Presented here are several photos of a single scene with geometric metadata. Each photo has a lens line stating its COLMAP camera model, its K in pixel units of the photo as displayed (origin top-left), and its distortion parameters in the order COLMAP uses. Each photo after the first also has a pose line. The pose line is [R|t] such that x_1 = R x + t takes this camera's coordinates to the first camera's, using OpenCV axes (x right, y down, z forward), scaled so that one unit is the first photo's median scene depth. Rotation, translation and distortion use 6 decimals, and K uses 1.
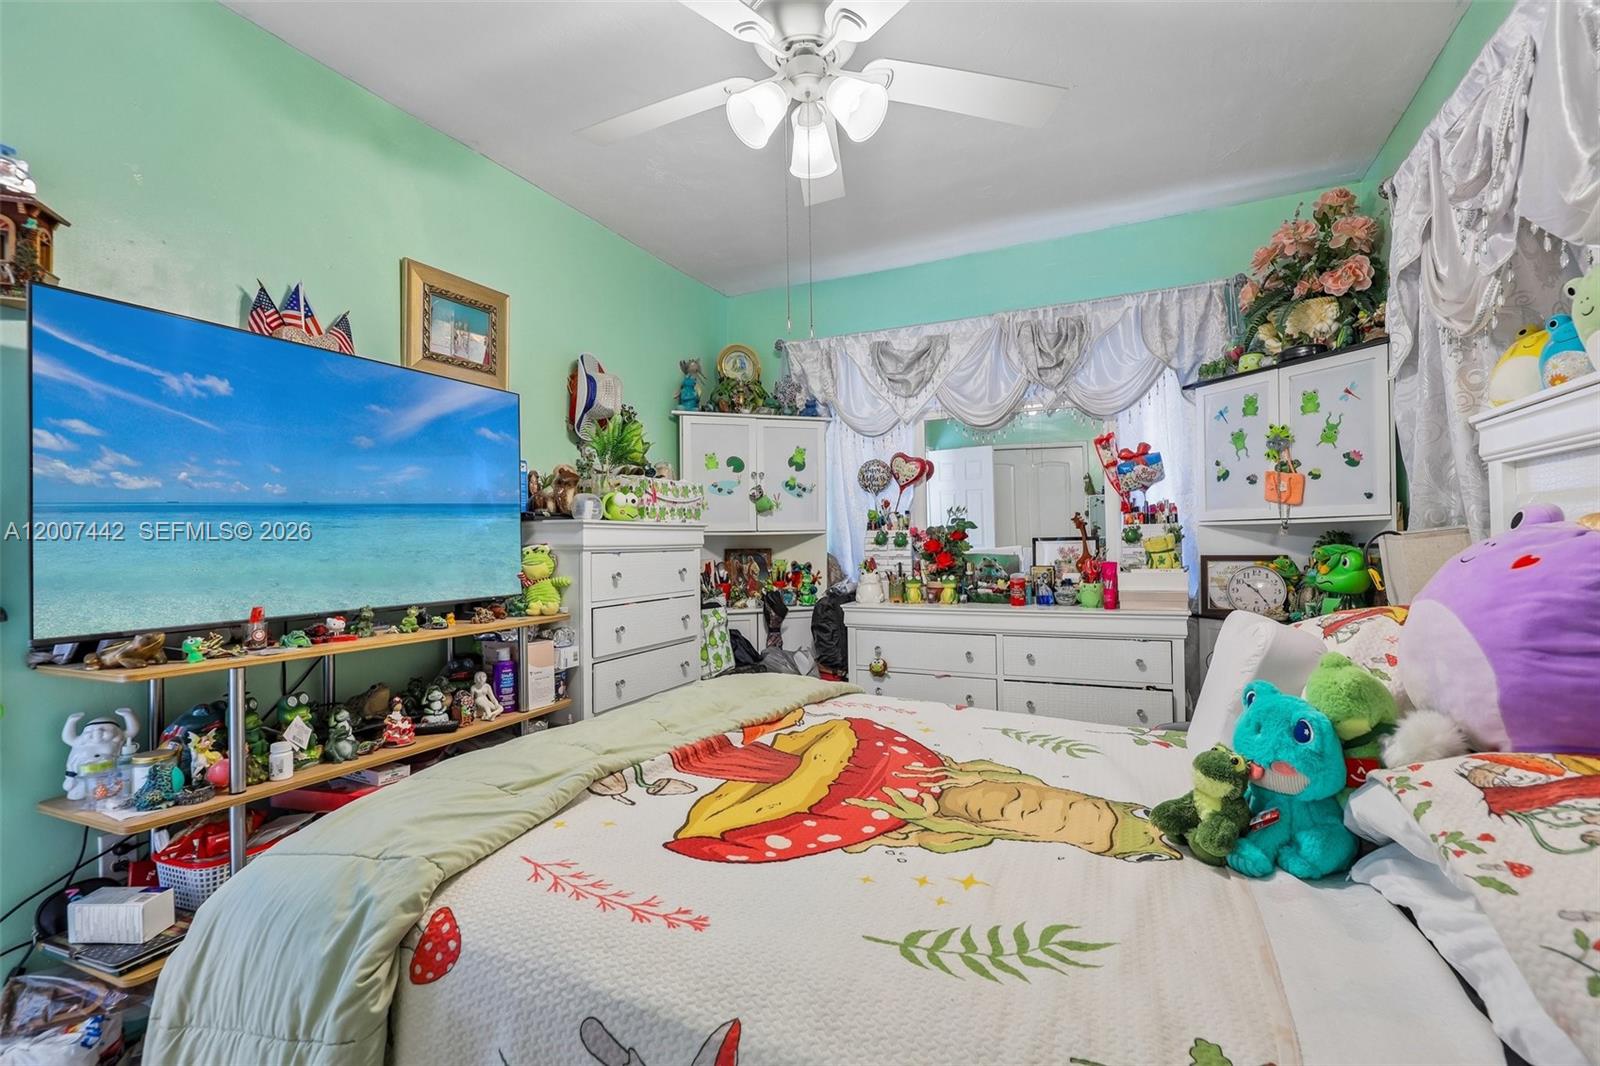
lens RADIAL K [[726.1, 0, 805.8], [0, 726.1, 537.4], [0, 0, 1]] dist [-0.000202, -0.000048]
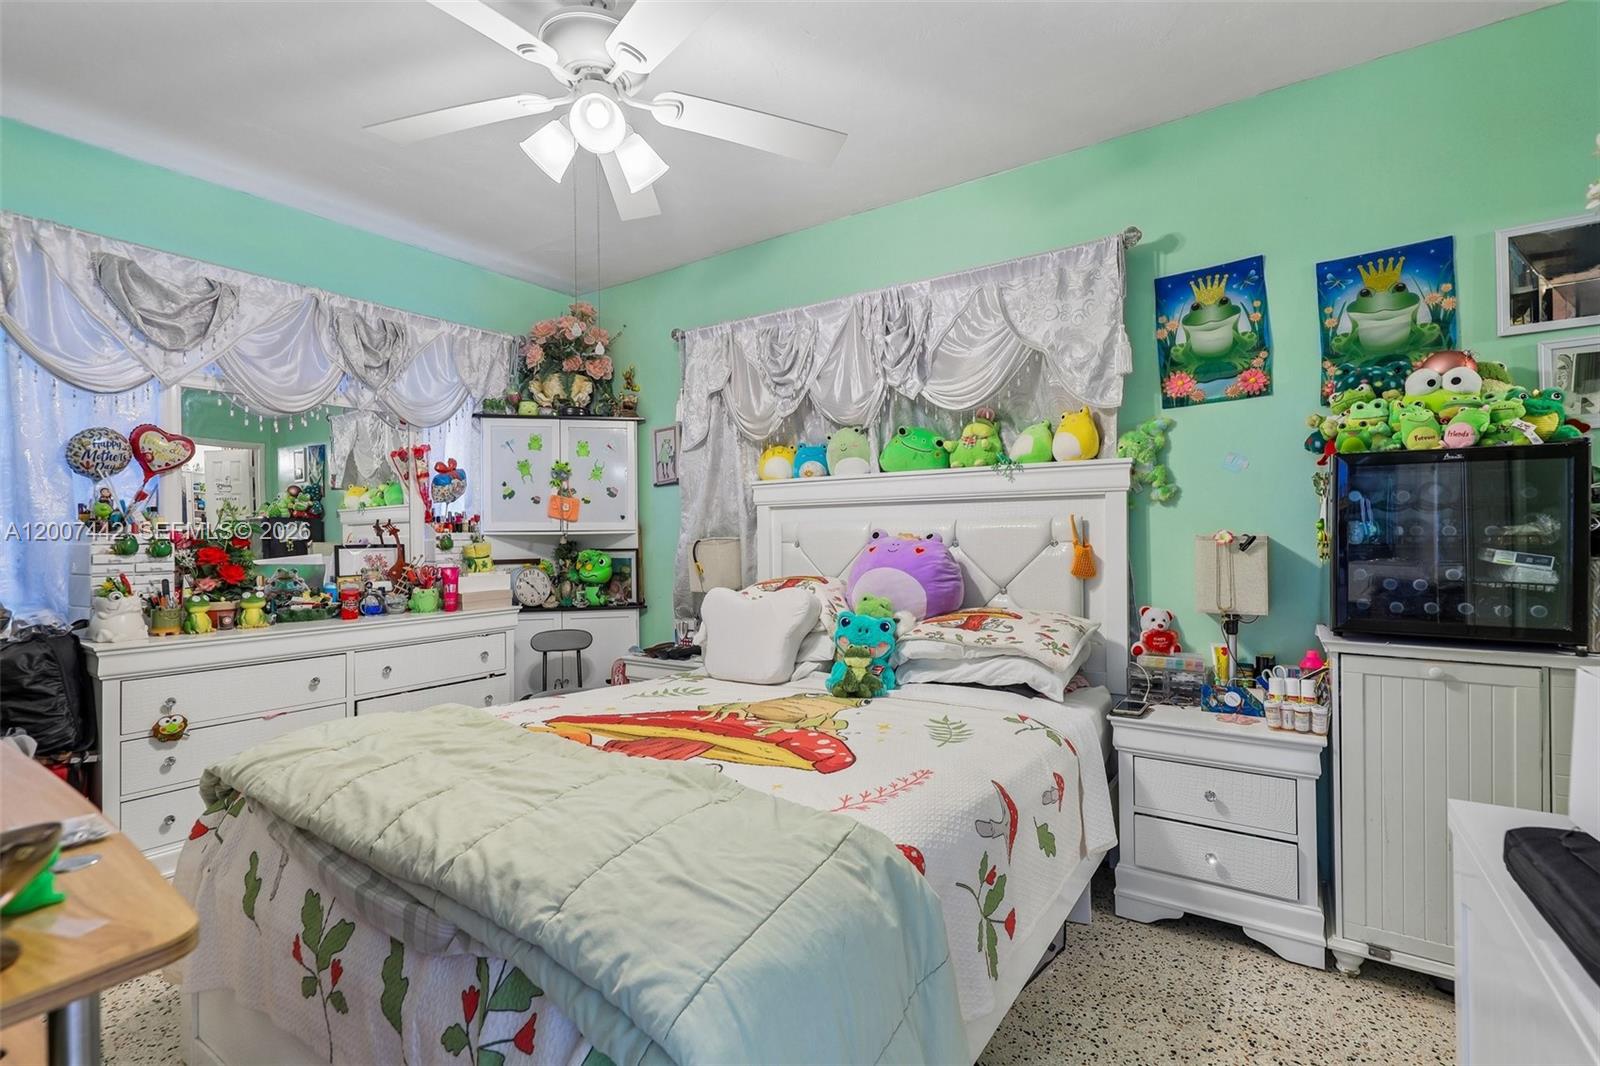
lens RADIAL K [[726.1, 0, 809.5], [0, 726.1, 537.9], [0, 0, 1]] dist [-0.000202, -0.000048]
pose [[0.162006, 0.013424, 0.986698, -0.617625], [0.003819, 0.999891, -0.014231, 0.008298], [-0.986782, 0.006073, 0.161937, 0.336878]]
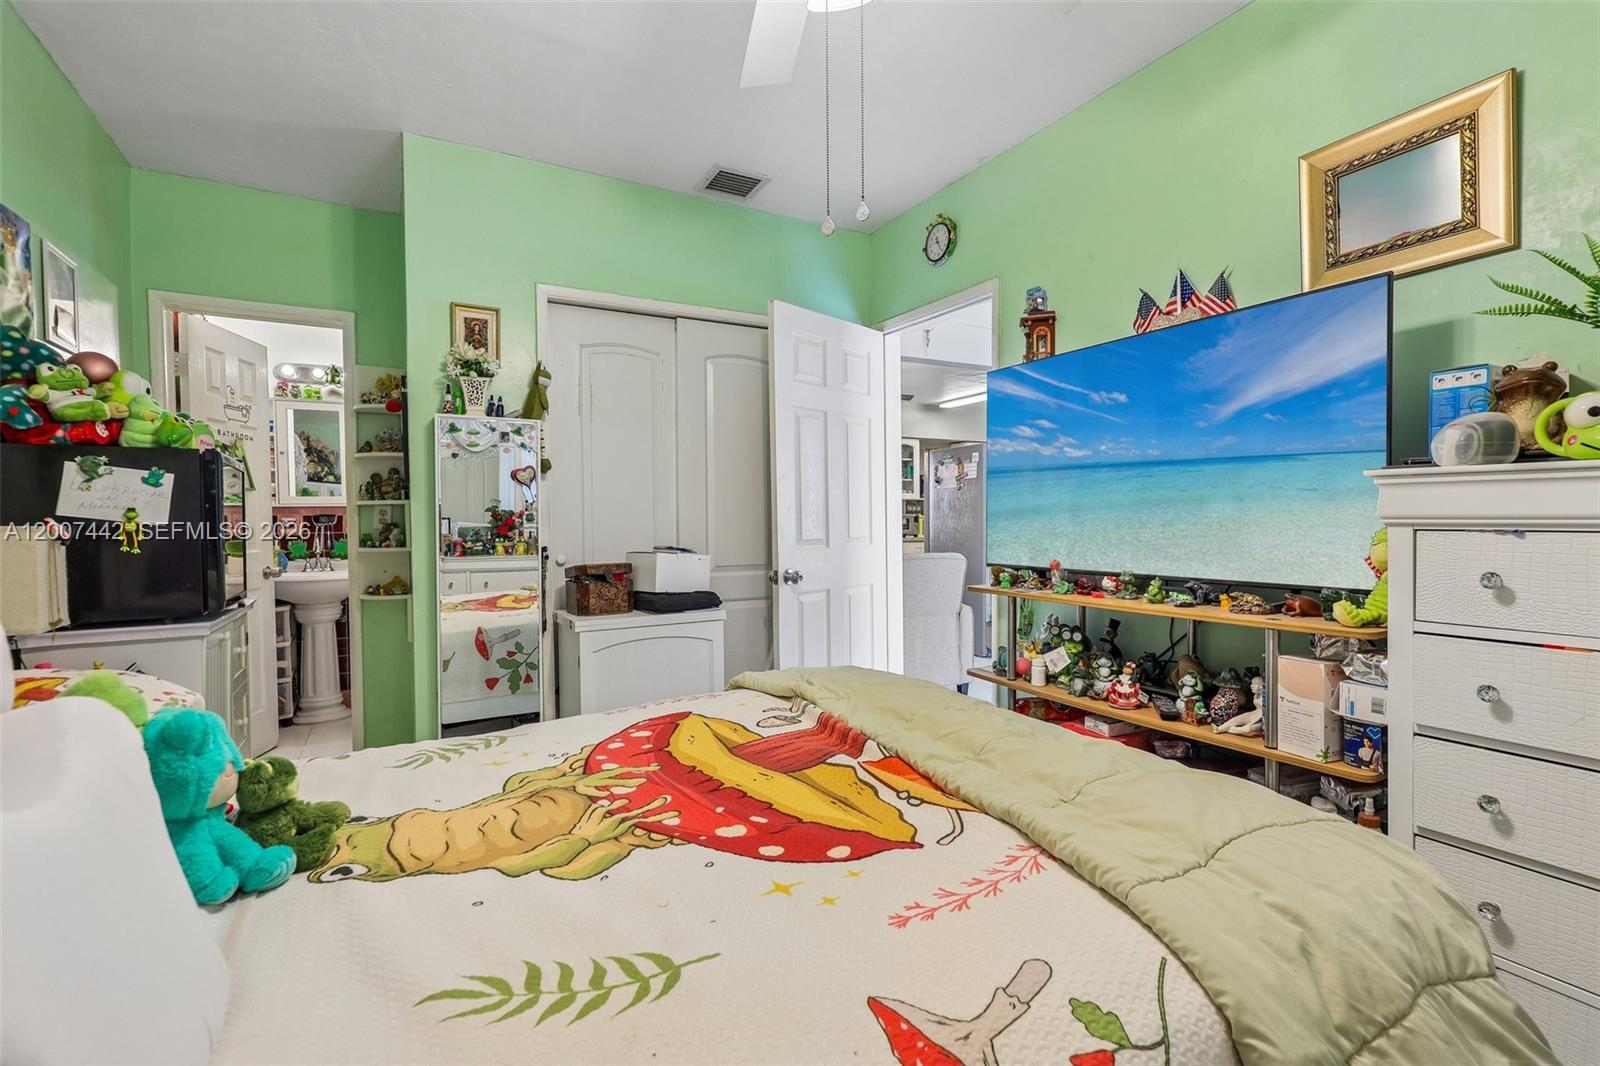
lens RADIAL K [[726.1, 0, 804.5], [0, 726.1, 524.7], [0, 0, 1]] dist [-0.000202, -0.000048]
pose [[-0.590129, 0.026109, -0.806887, 0.379031], [0.019798, 0.999644, 0.017867, -0.001301], [0.807066, -0.005431, -0.590436, 0.882009]]
